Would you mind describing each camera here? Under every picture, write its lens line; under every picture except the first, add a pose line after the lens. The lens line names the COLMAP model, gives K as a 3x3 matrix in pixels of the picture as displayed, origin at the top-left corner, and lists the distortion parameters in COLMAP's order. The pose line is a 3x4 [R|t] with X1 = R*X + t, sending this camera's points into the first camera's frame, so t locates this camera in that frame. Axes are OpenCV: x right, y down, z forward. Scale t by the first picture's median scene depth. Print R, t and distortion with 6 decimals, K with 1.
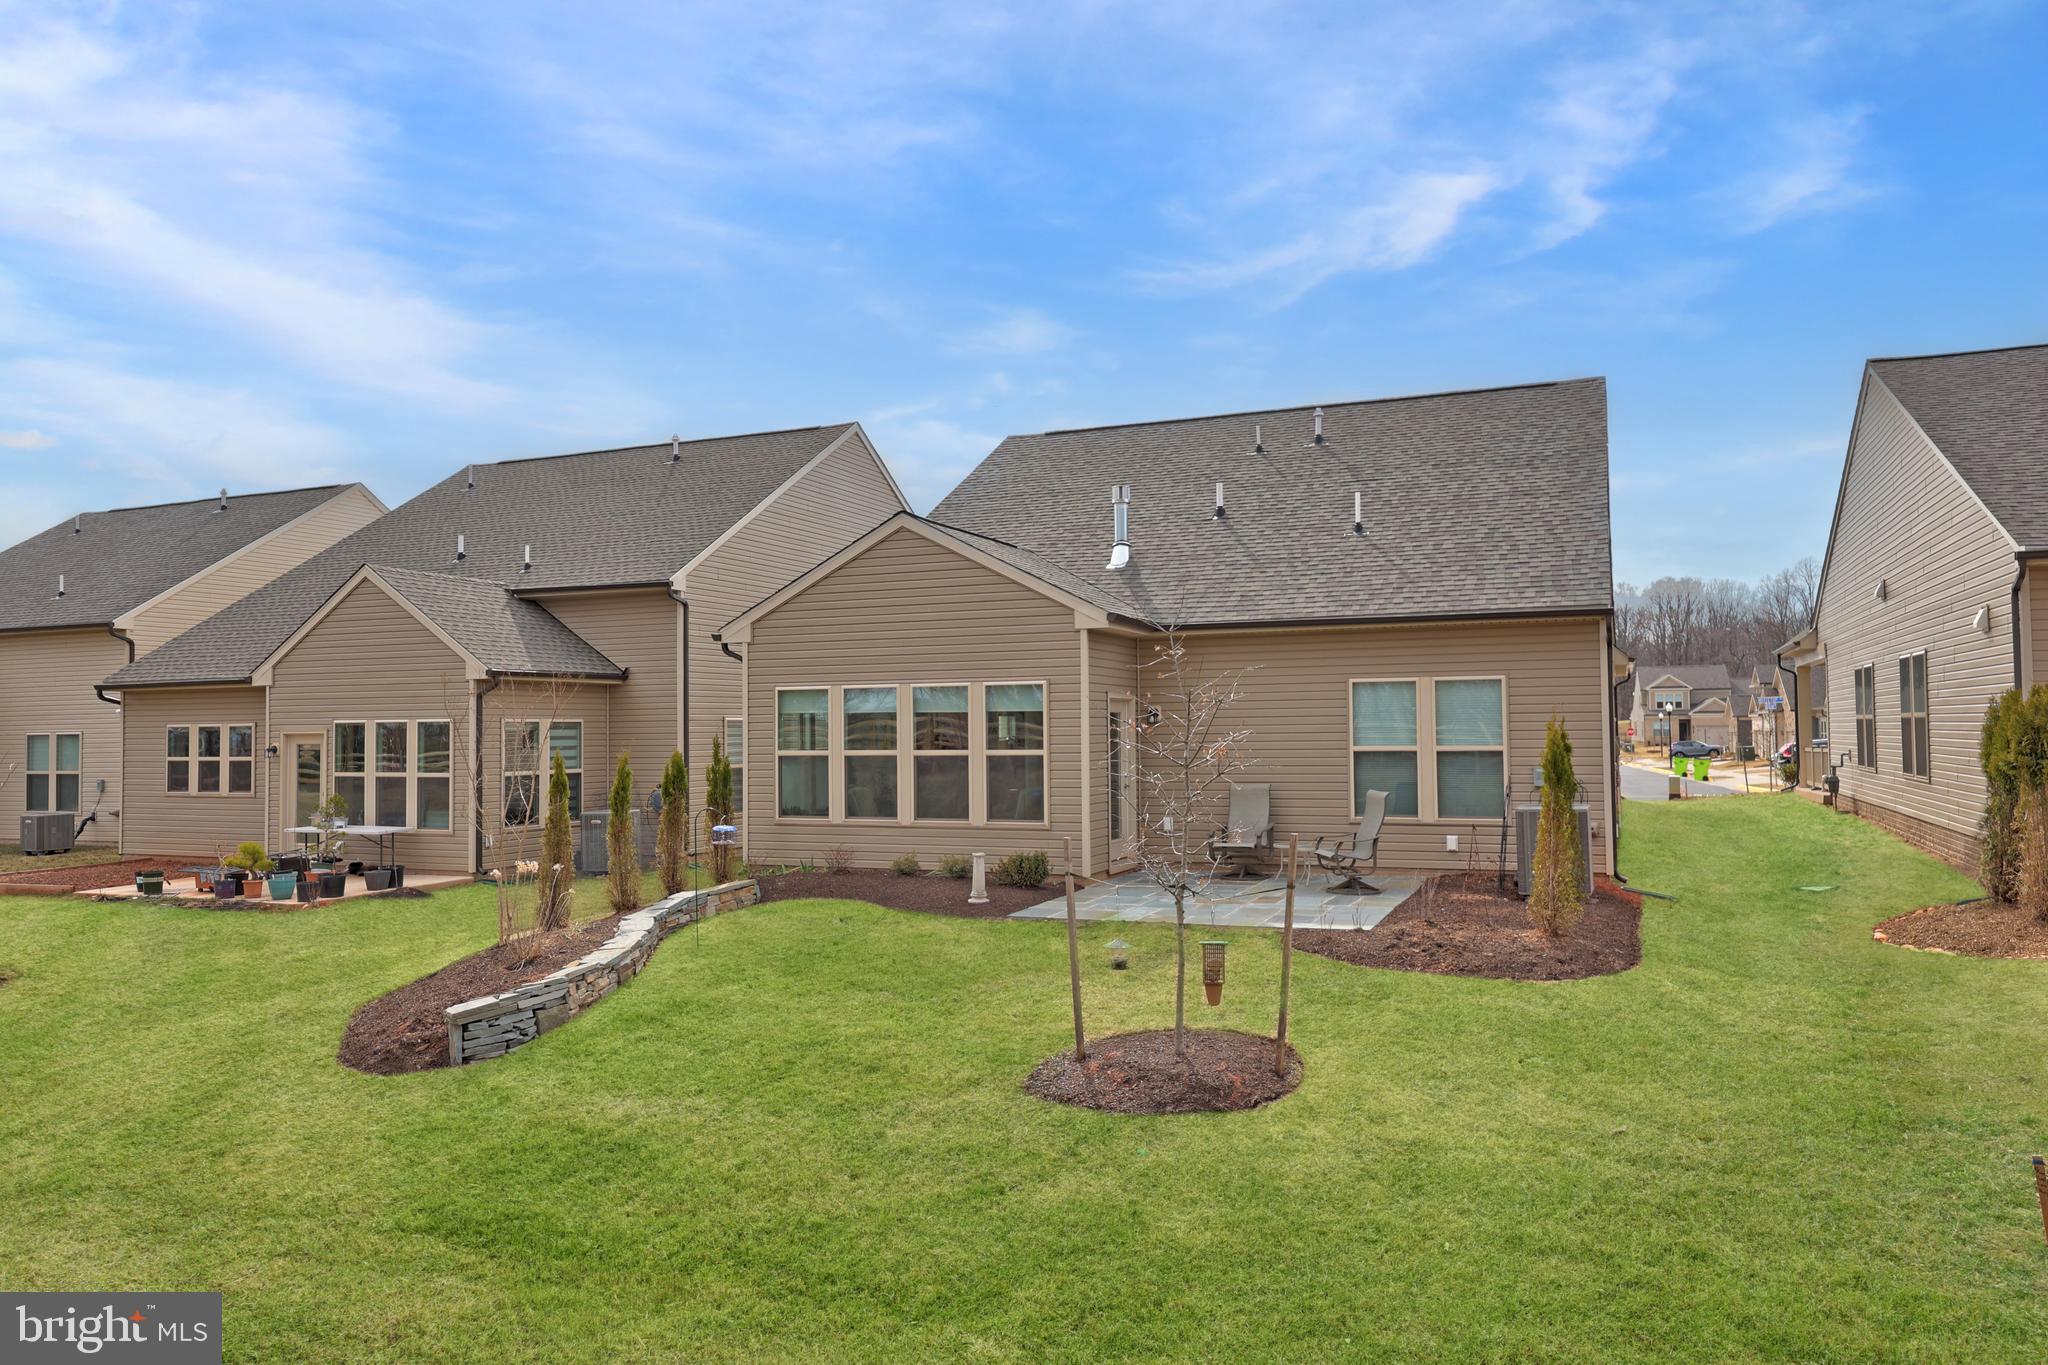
lens RADIAL K [[1400.7, 0, 1024.0], [0, 1400.7, 682.5], [0, 0, 1]] dist [0.005794, -0.001178]
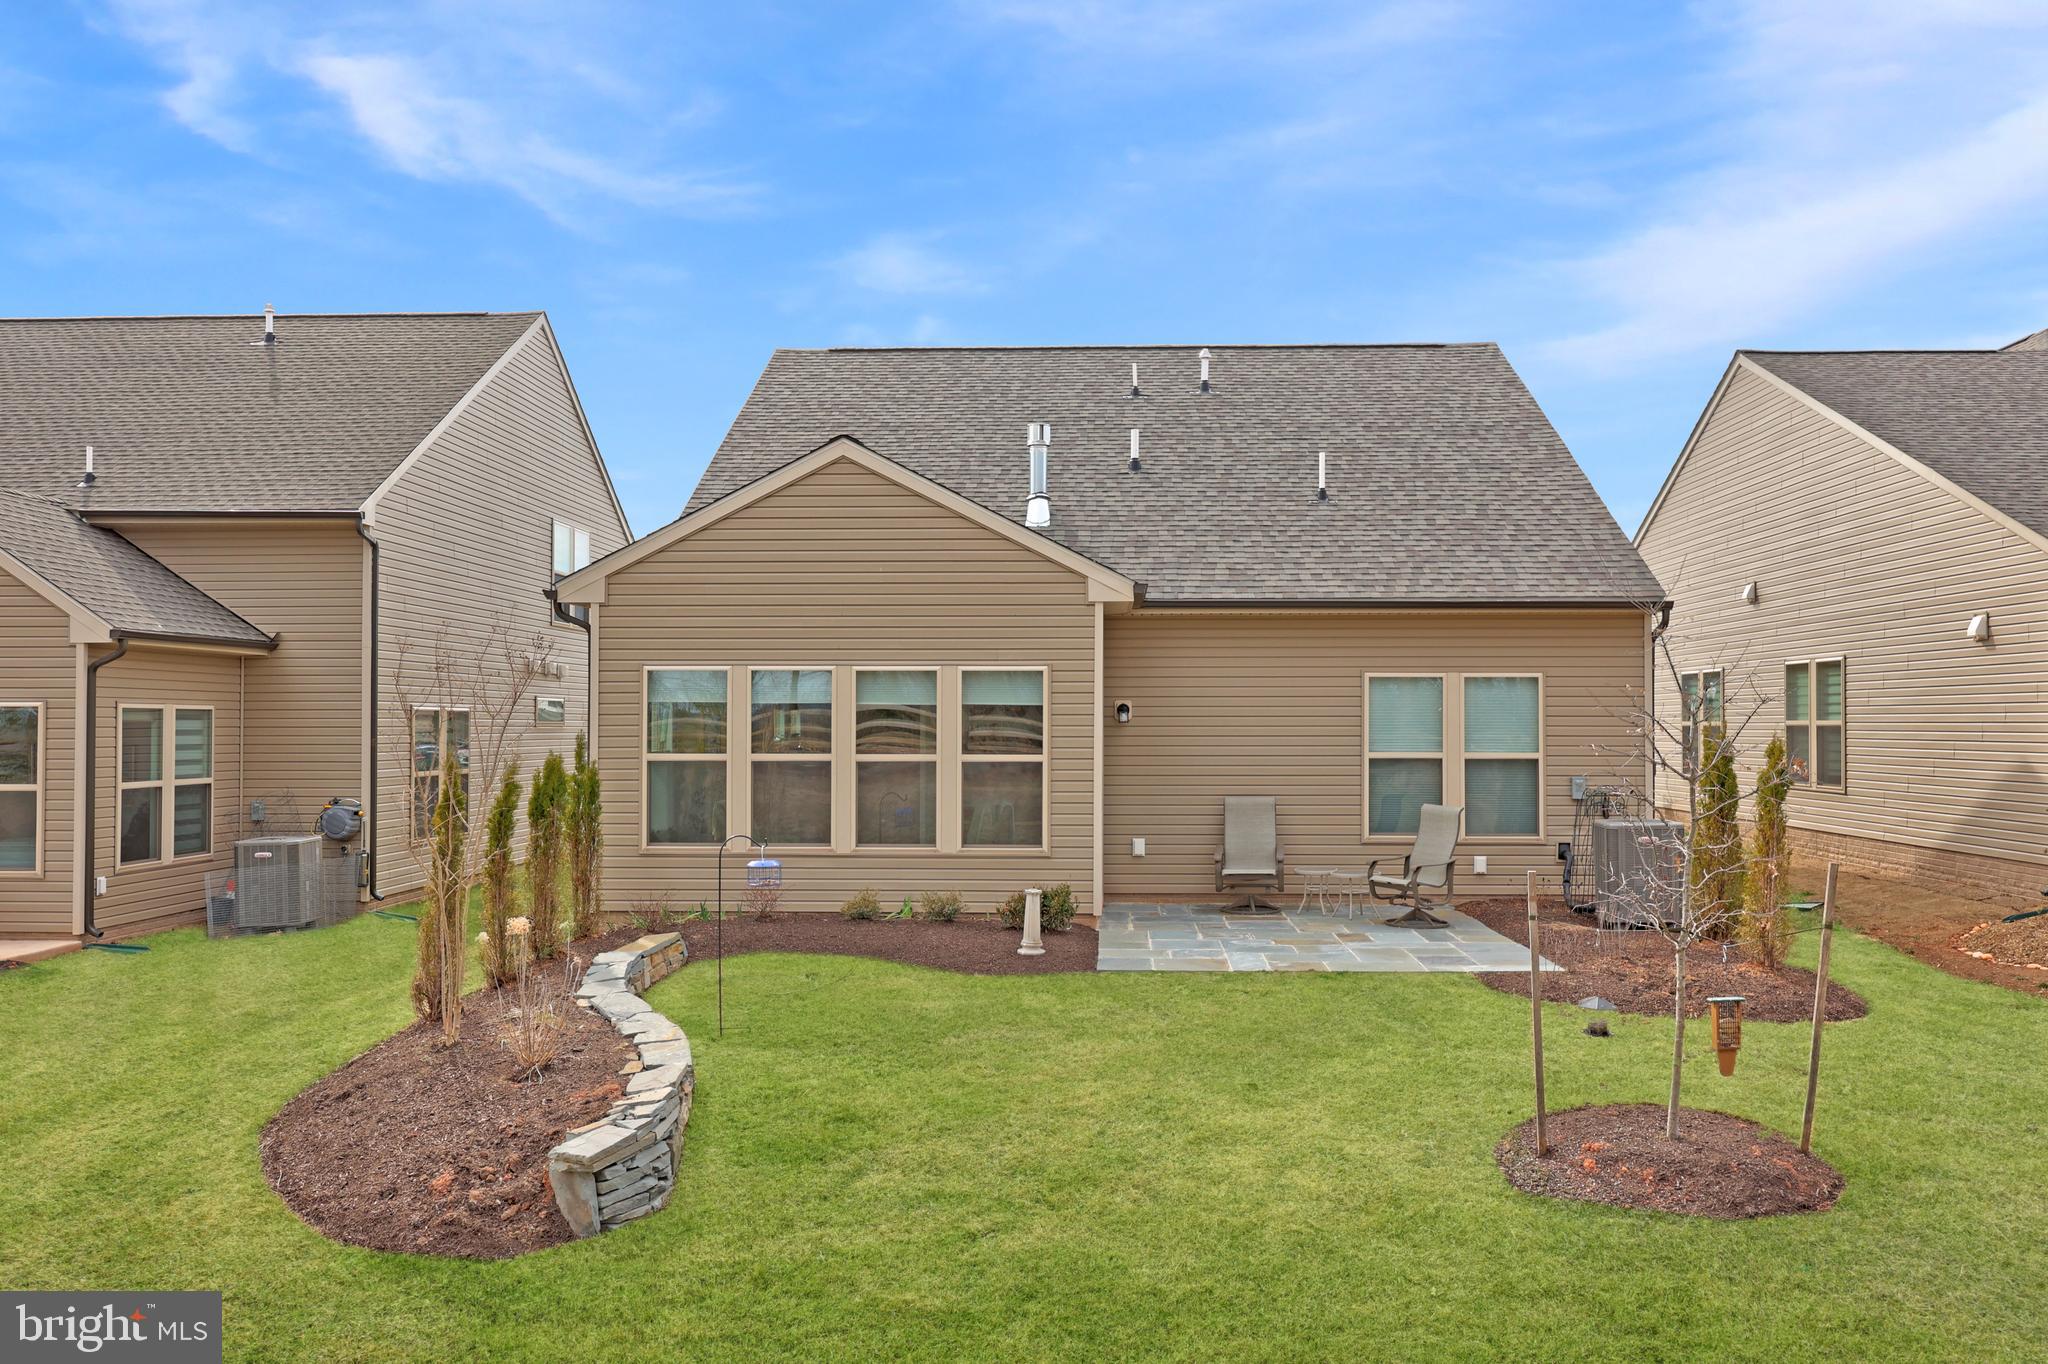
lens RADIAL K [[1671.4, 0, 1024.0], [0, 1671.4, 682.0], [0, 0, 1]] dist [0.005364, 0.004566]
pose [[0.937945, 0.020512, 0.346178, -0.309770], [-0.022464, 0.999746, 0.001626, 0.006103], [-0.346057, -0.009302, 0.938168, 0.126760]]
